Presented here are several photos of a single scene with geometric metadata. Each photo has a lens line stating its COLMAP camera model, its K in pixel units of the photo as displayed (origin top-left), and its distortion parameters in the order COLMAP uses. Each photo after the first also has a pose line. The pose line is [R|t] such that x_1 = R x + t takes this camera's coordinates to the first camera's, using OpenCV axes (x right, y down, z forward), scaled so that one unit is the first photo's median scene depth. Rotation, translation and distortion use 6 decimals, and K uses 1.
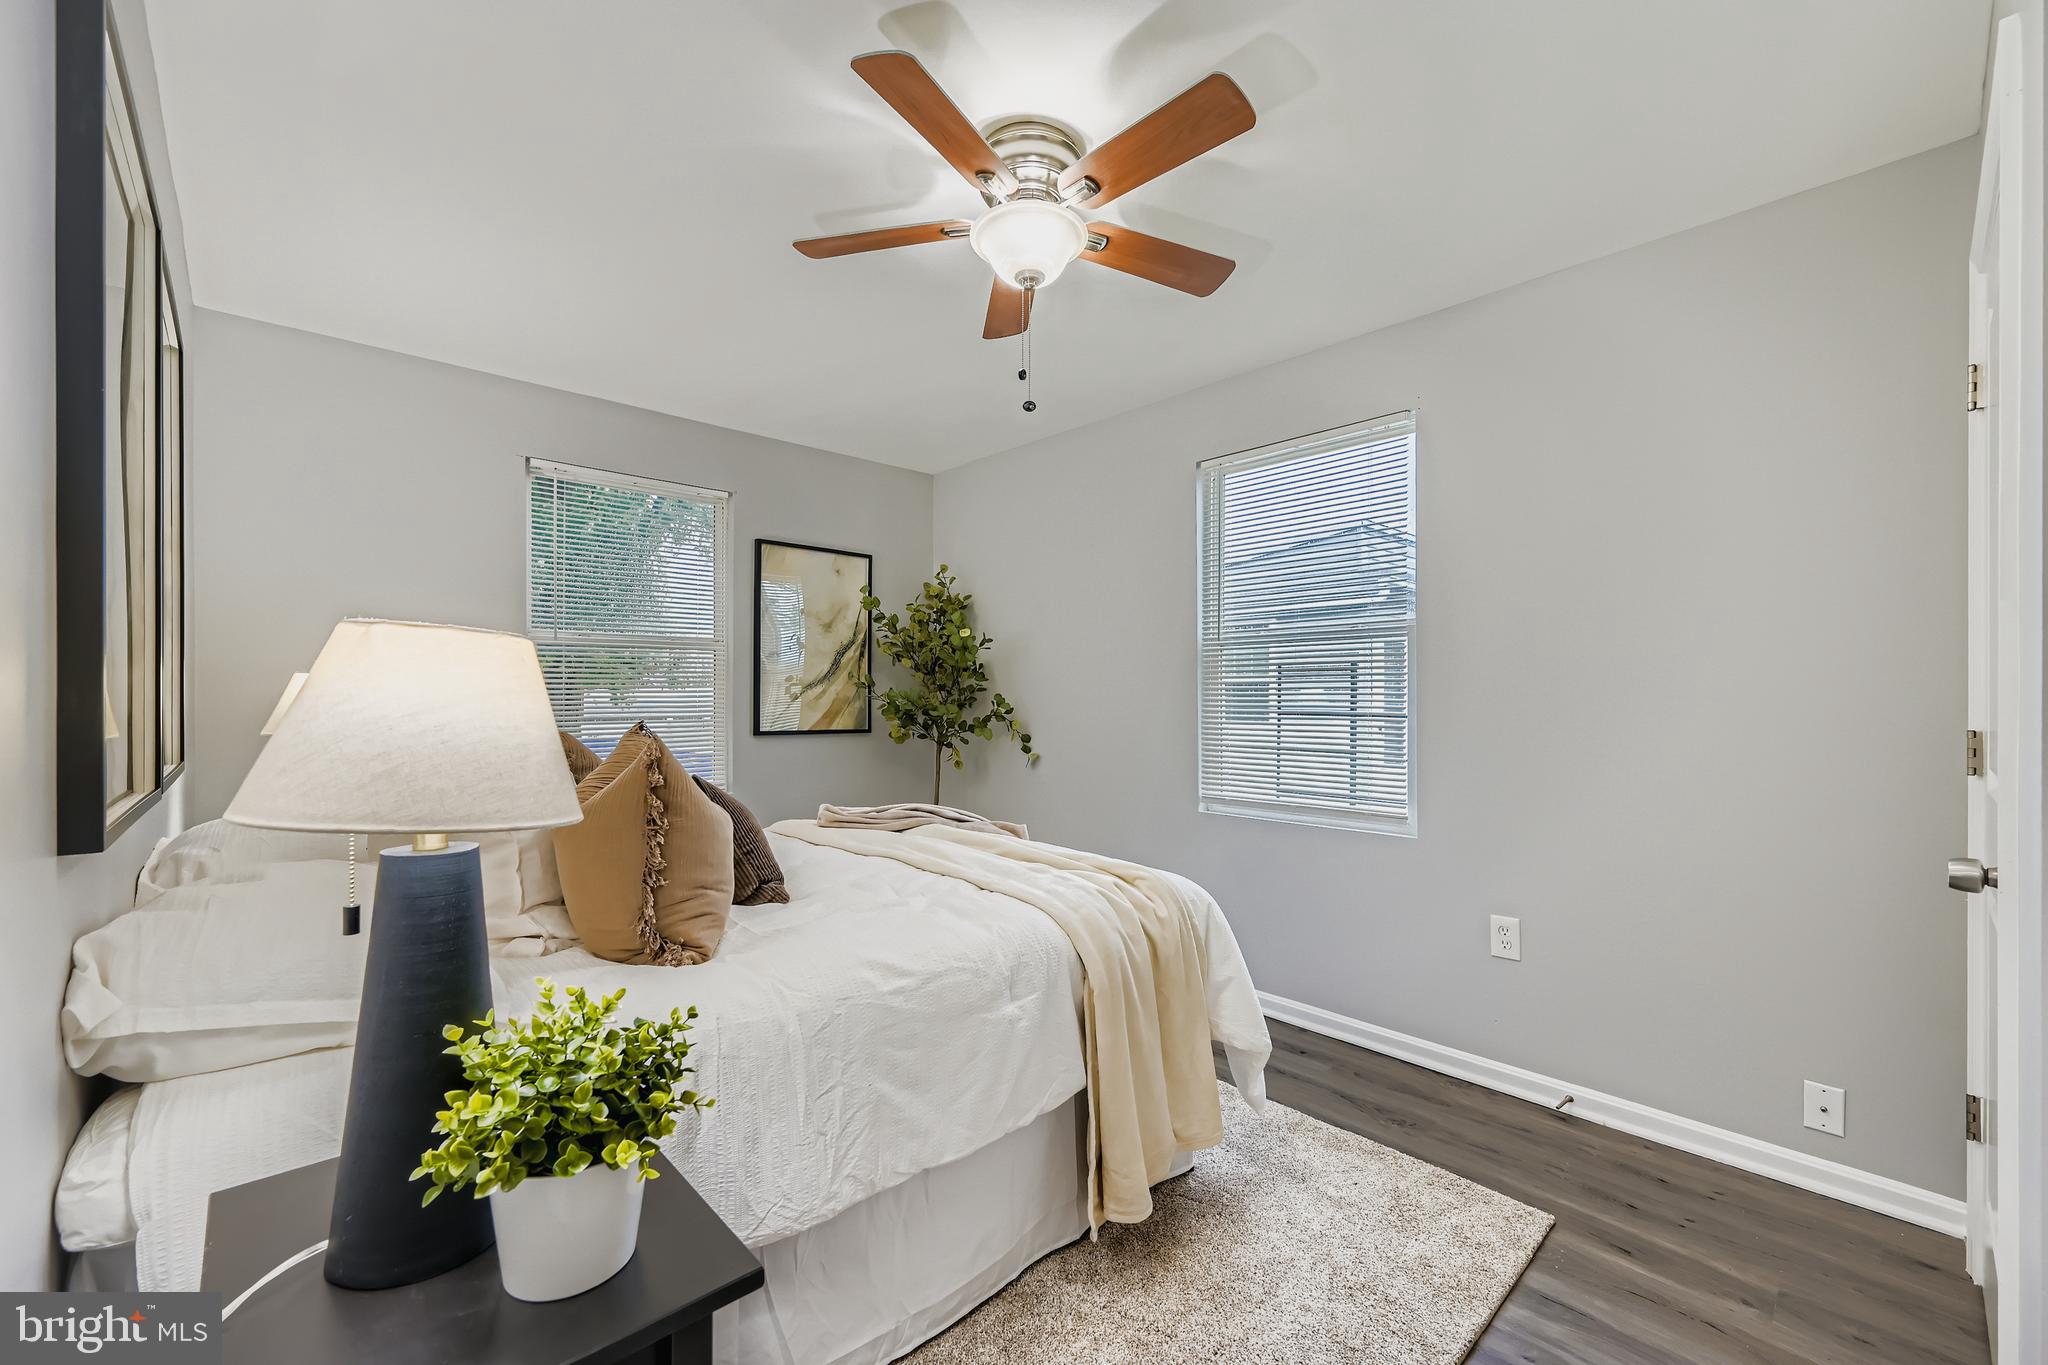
lens RADIAL K [[823.6, 0, 1018.0], [0, 823.6, 691.3], [0, 0, 1]] dist [0.000795, 0.000134]
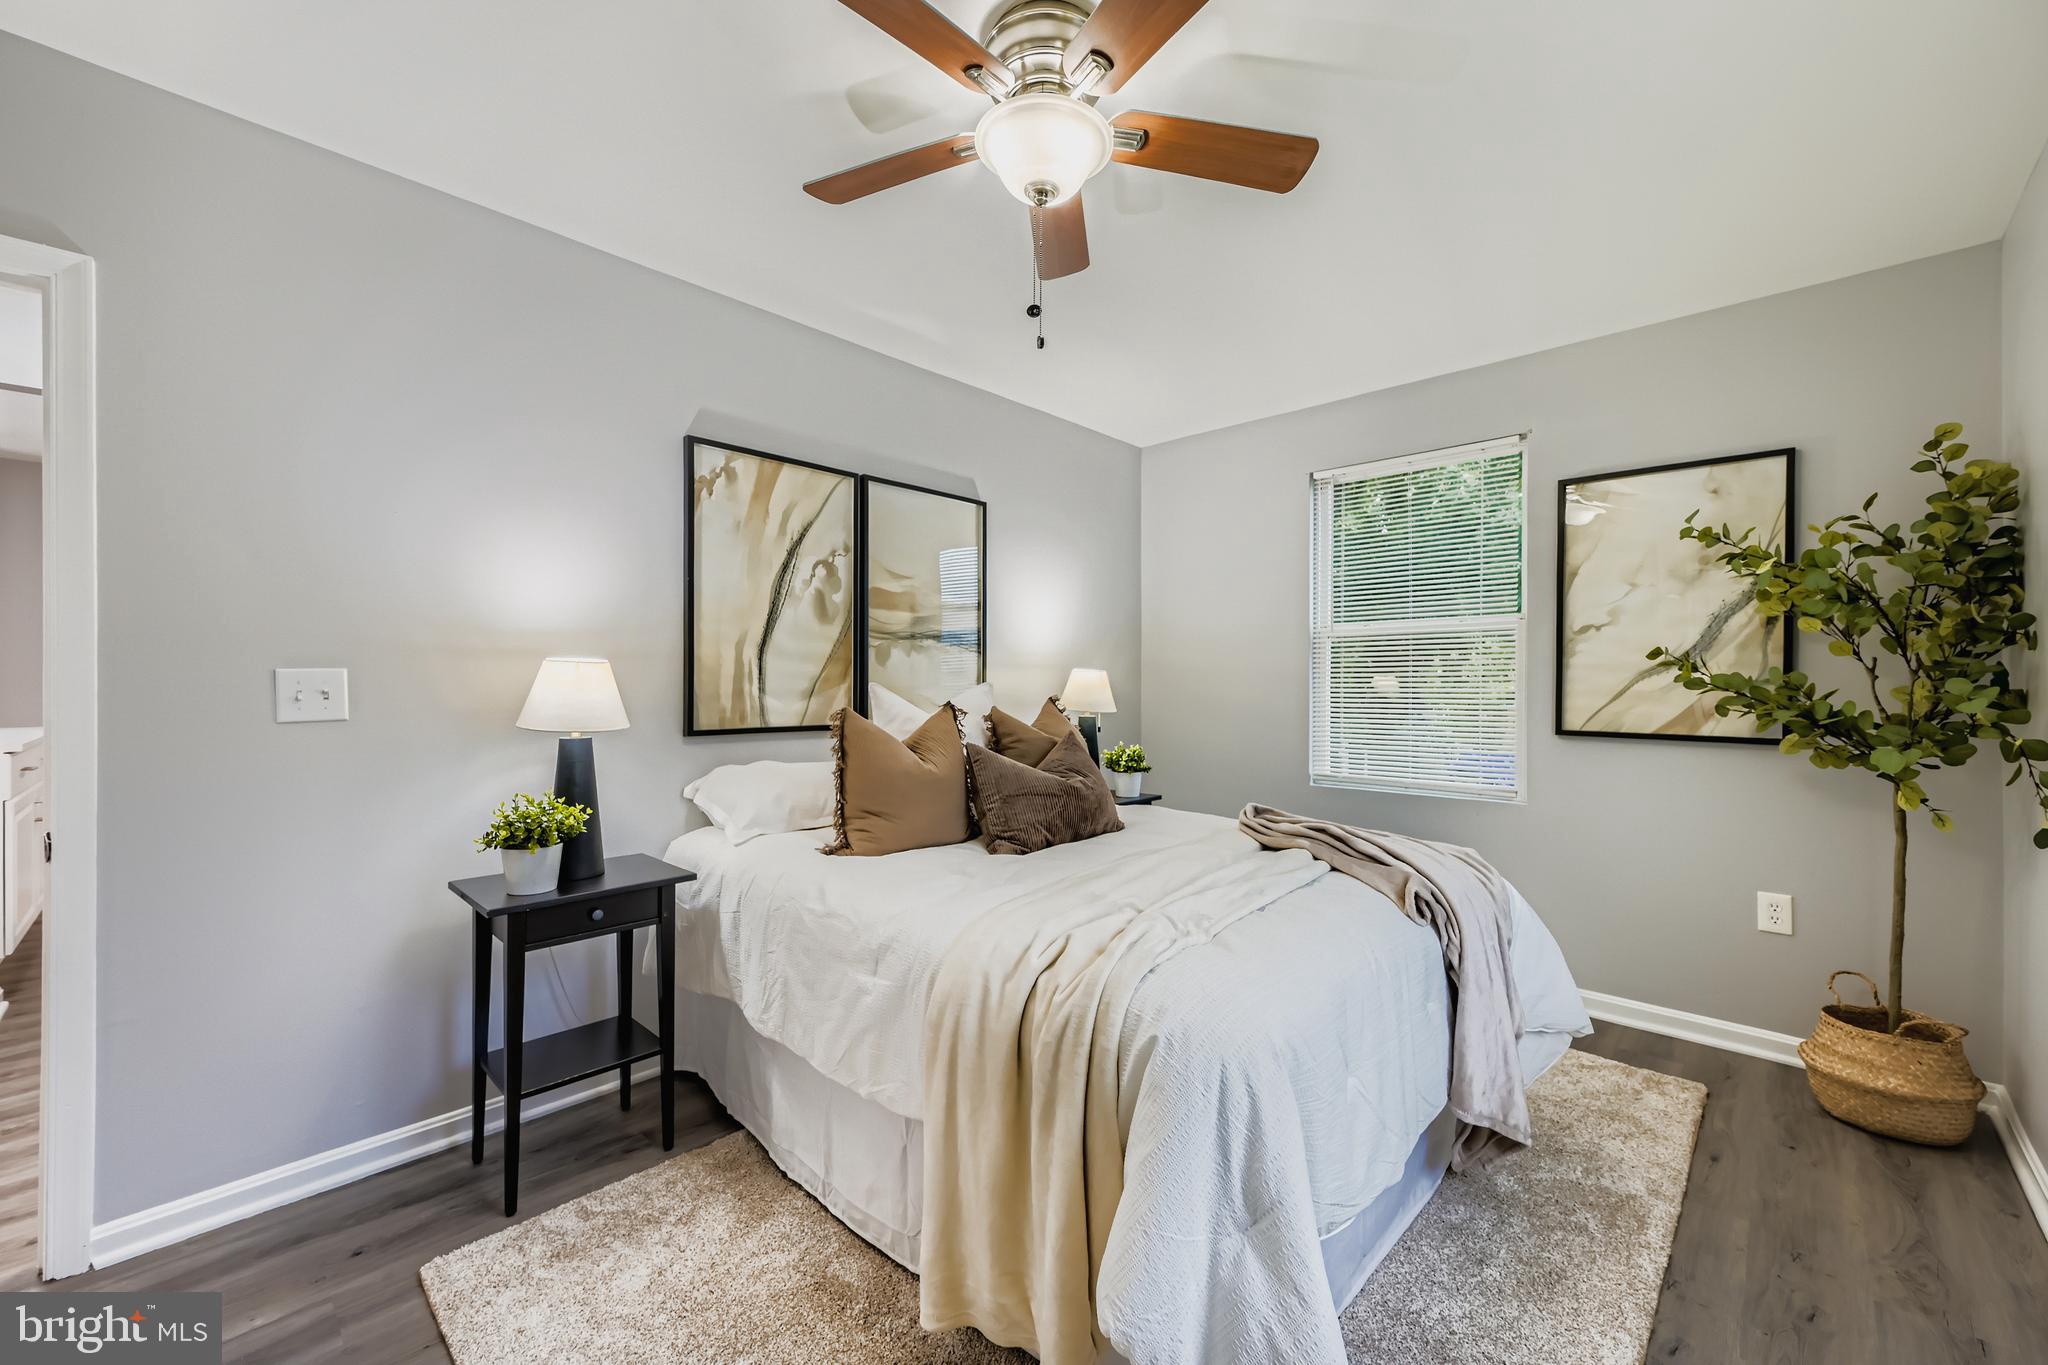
lens RADIAL K [[814.6, 0, 1024.0], [0, 814.6, 682.5], [0, 0, 1]] dist [0.002007, 0.000304]
pose [[0.071796, -0.000168, -0.997419, 0.409543], [0.002865, 0.999996, 0.000037, 0.003295], [0.997415, -0.002861, 0.071796, 0.444000]]
